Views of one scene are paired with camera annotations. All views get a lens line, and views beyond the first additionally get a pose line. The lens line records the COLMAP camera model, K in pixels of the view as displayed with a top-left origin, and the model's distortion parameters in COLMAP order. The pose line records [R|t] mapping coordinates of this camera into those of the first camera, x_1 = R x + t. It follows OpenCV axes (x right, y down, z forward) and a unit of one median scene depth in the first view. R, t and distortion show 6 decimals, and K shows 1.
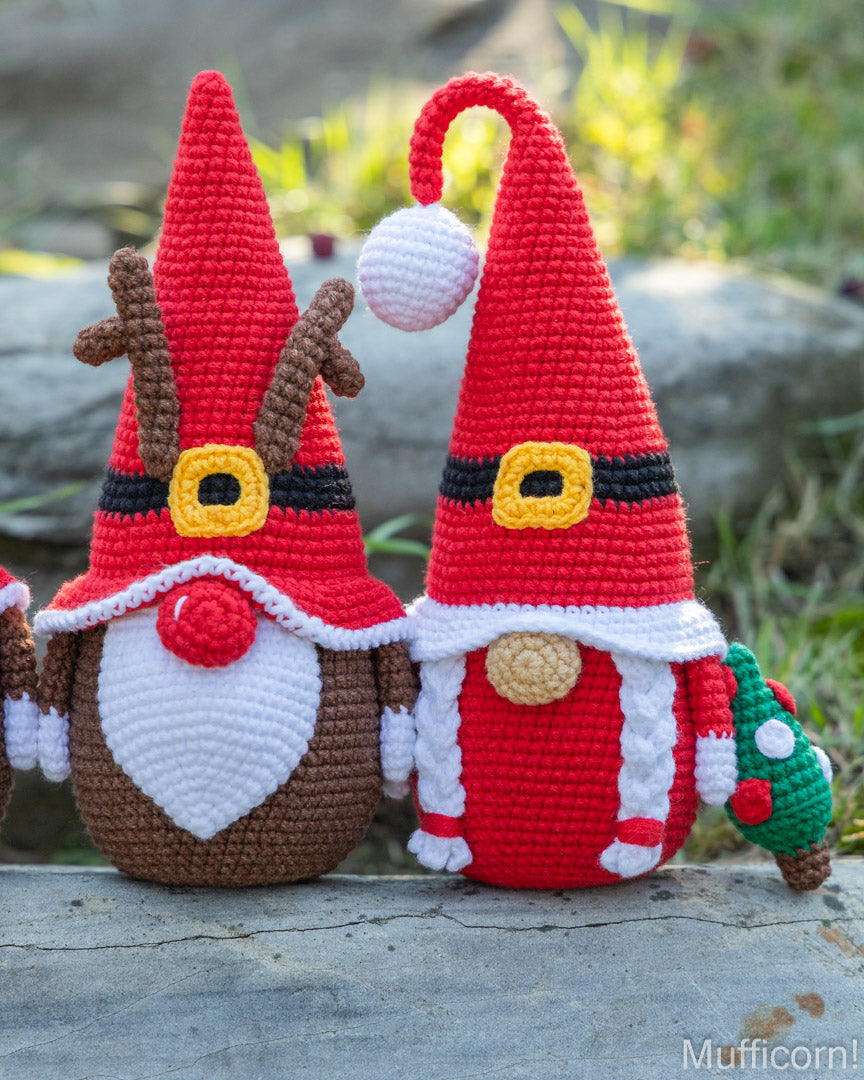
lens RADIAL K [[3915.1, 0, 432.0], [0, 3915.1, 540.0], [0, 0, 1]] dist [0.089310, 1.455043]
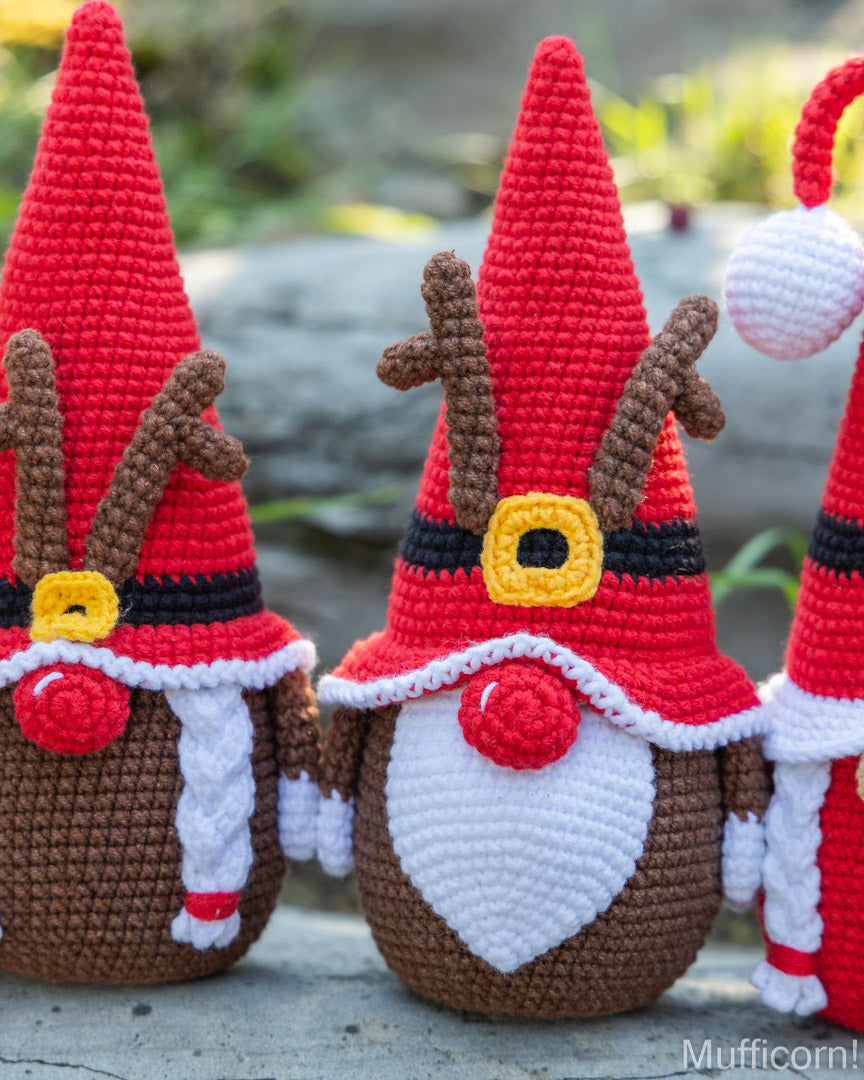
lens RADIAL K [[3116.5, 0, 435.7], [0, 3116.5, 575.4], [0, 0, 1]] dist [0.041920, 0.787880]
pose [[0.994008, 0.050856, -0.096759, -0.012701], [-0.044944, 0.997043, 0.062326, -0.046721], [0.099643, -0.057604, 0.993354, 0.339569]]
